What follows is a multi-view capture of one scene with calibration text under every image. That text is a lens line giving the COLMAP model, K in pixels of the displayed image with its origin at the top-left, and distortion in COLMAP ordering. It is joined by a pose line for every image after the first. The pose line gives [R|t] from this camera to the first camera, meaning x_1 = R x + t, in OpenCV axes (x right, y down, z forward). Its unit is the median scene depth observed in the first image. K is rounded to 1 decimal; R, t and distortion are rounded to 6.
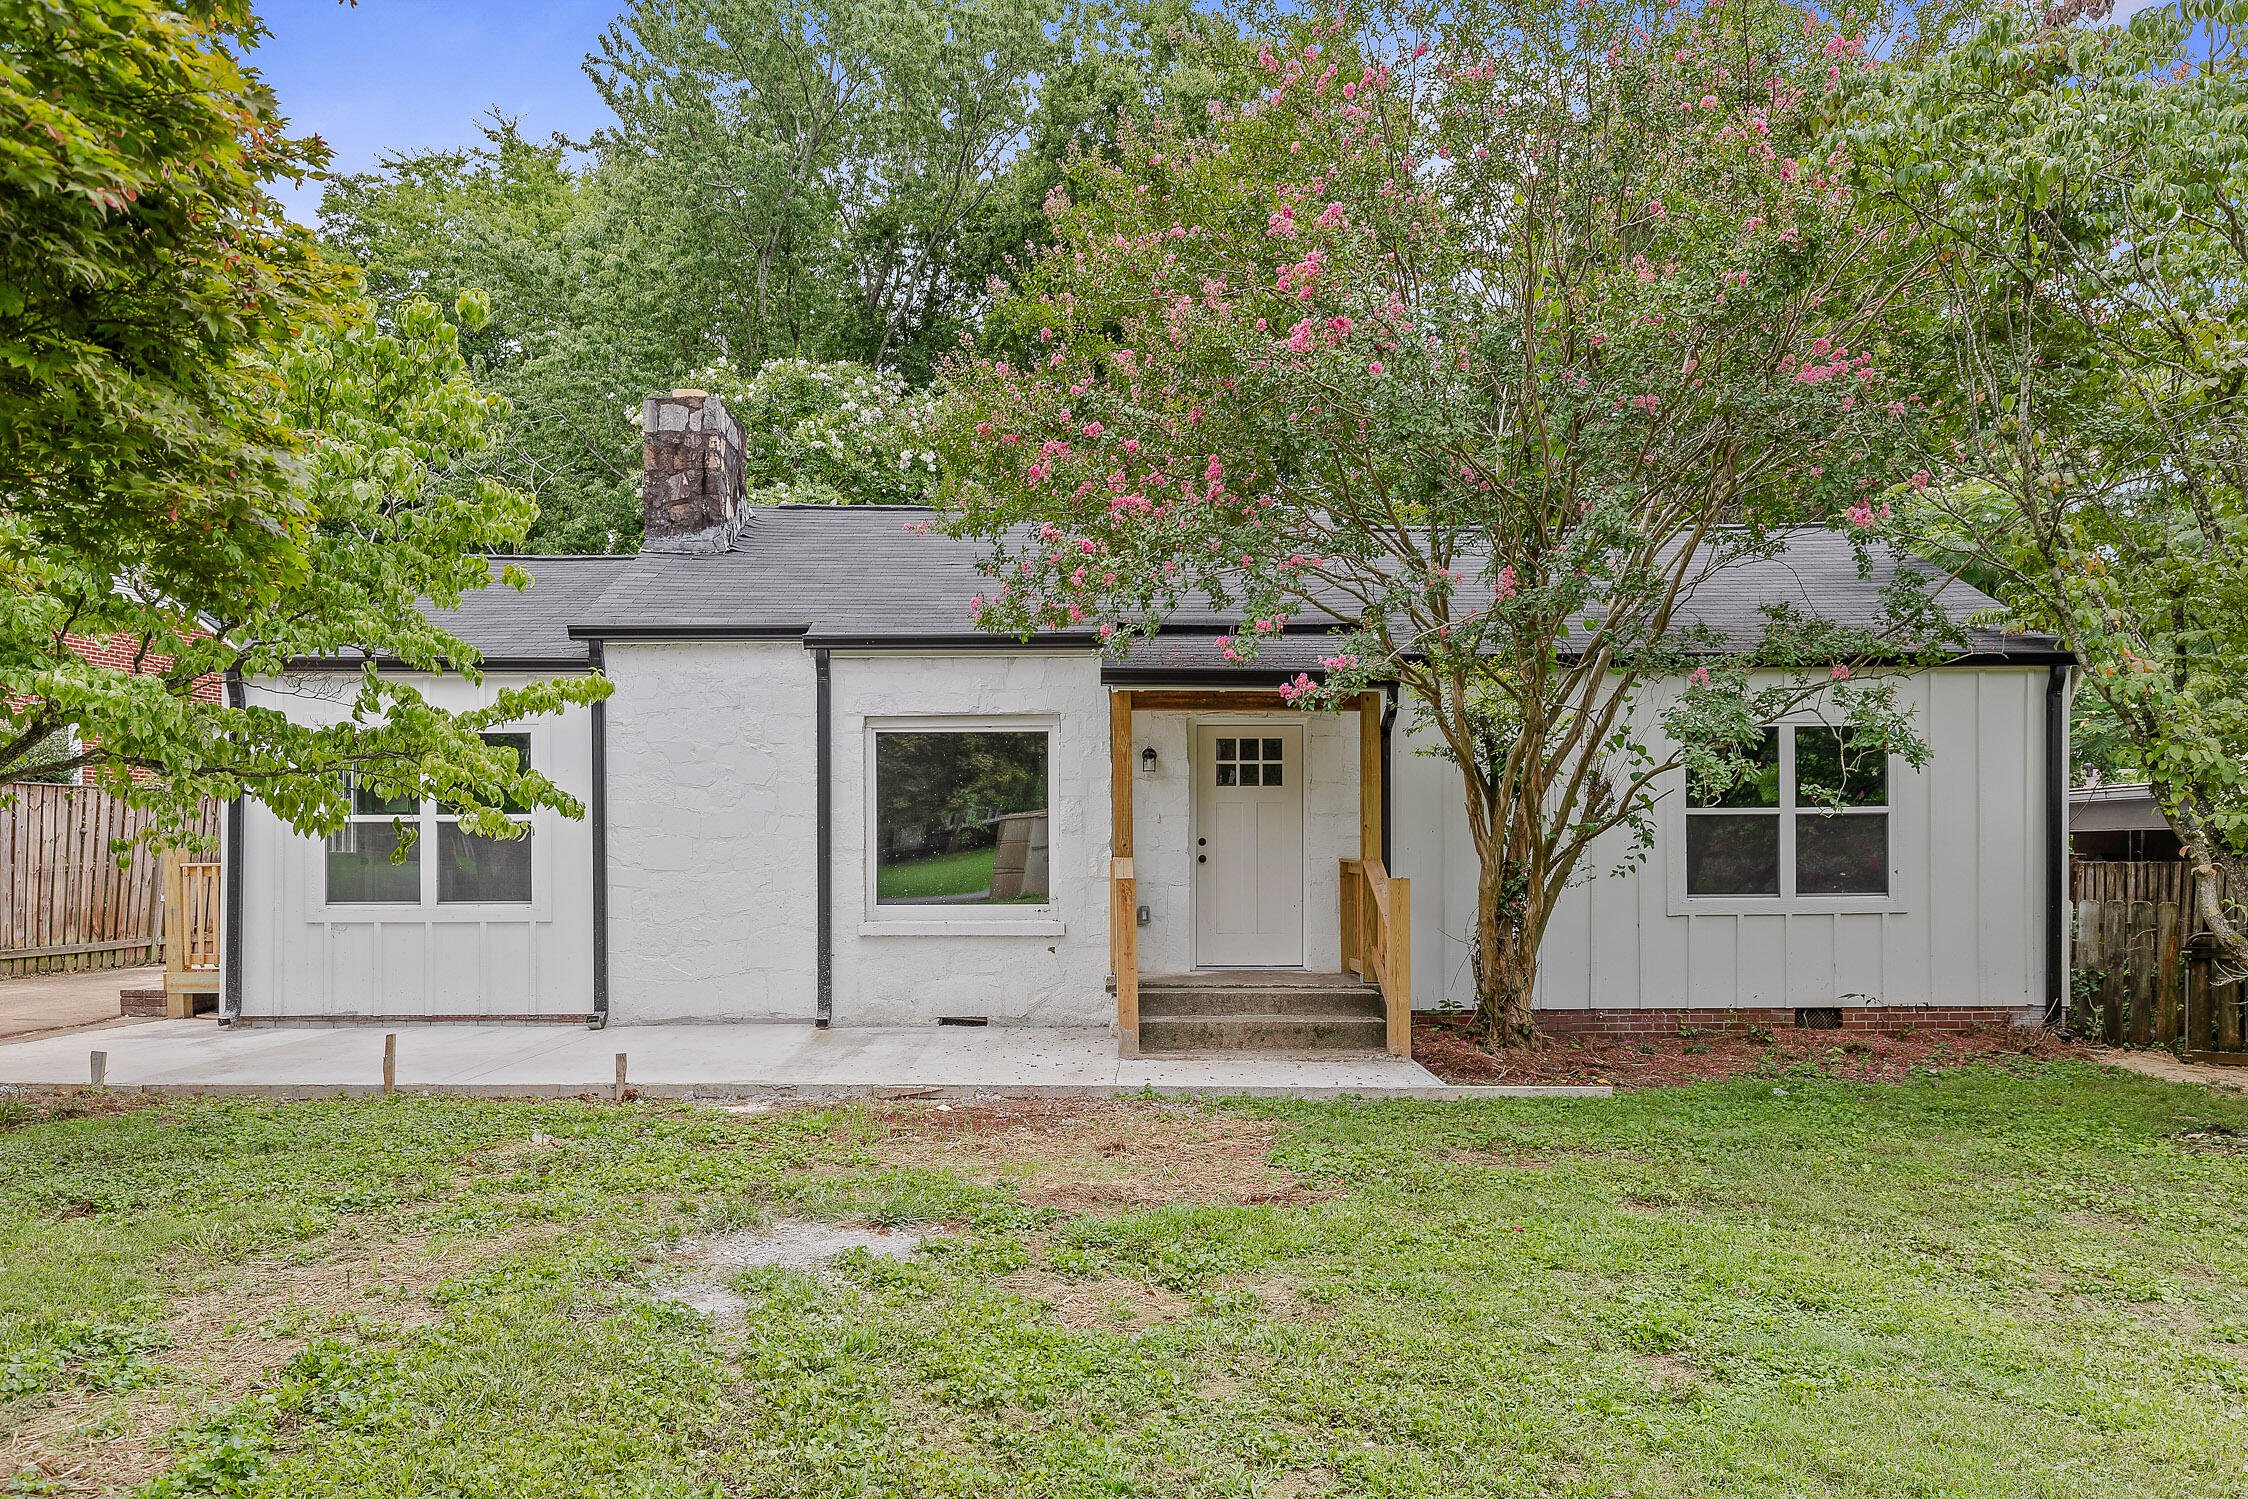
lens RADIAL K [[1580.6, 0, 1121.1], [0, 1580.6, 868.0], [0, 0, 1]] dist [-0.002171, -0.000151]
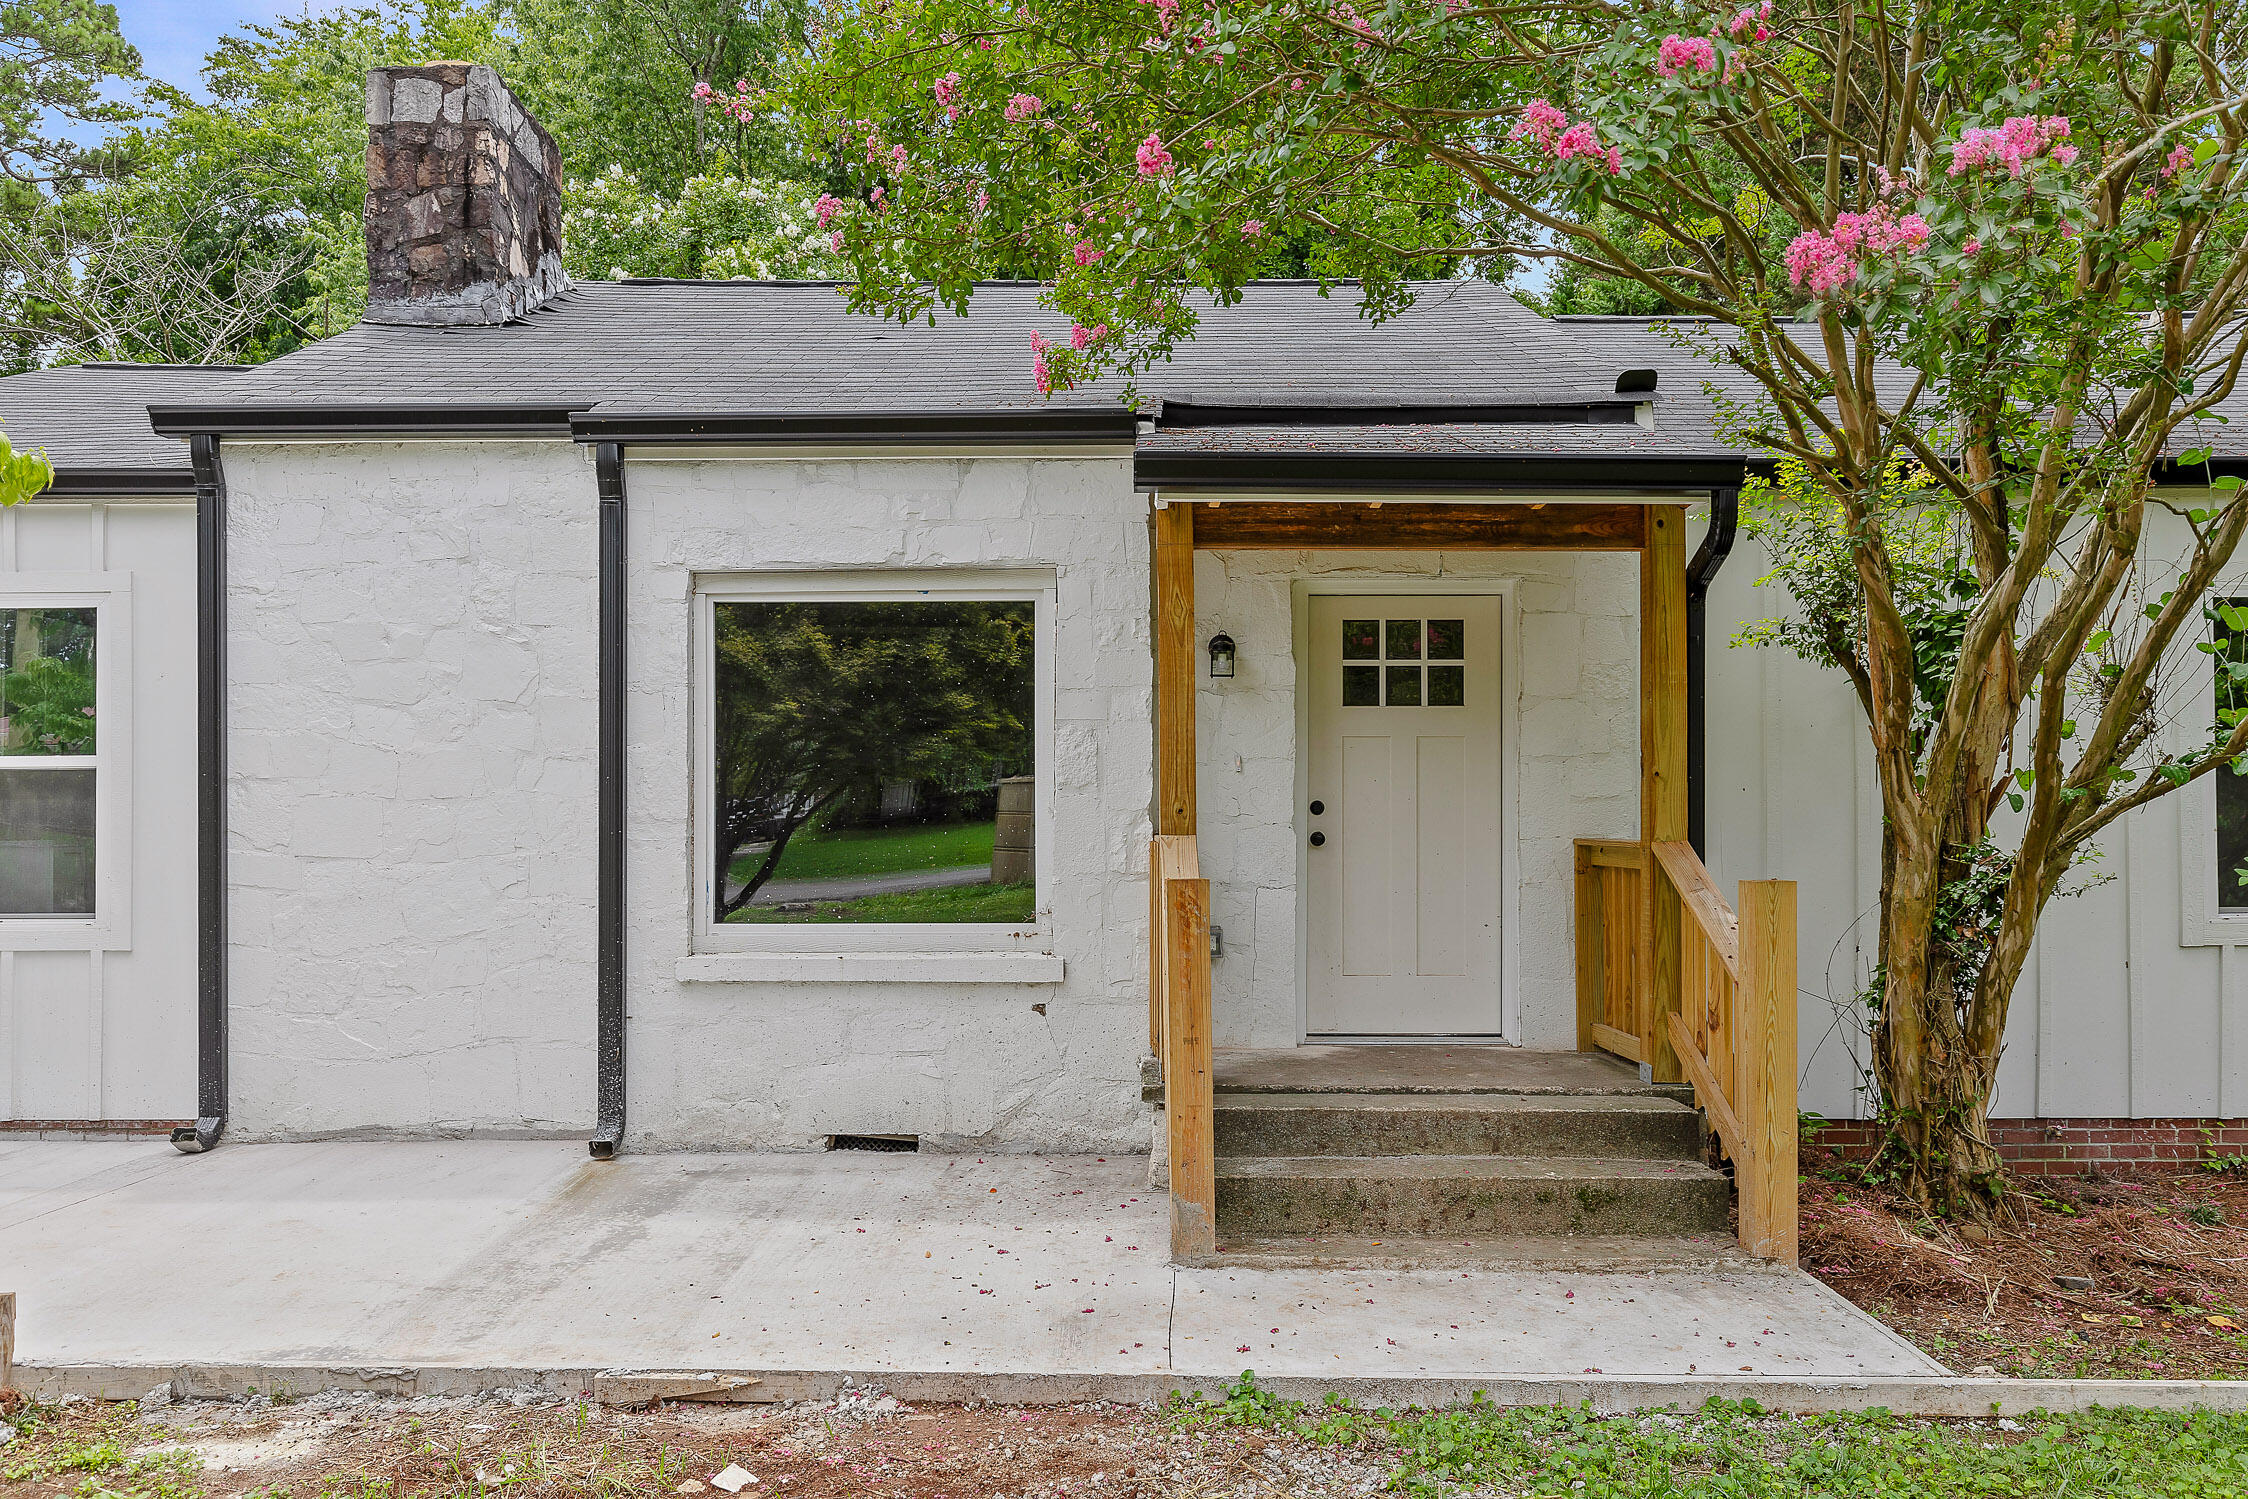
lens RADIAL K [[1625.2, 0, 1127.0], [0, 1625.2, 827.0], [0, 0, 1]] dist [-0.000791, -0.000561]
pose [[0.999947, 0.001965, -0.010123, -0.008883], [-0.002126, 0.999871, -0.015911, -0.000977], [0.010091, 0.015932, 0.999822, 0.448841]]
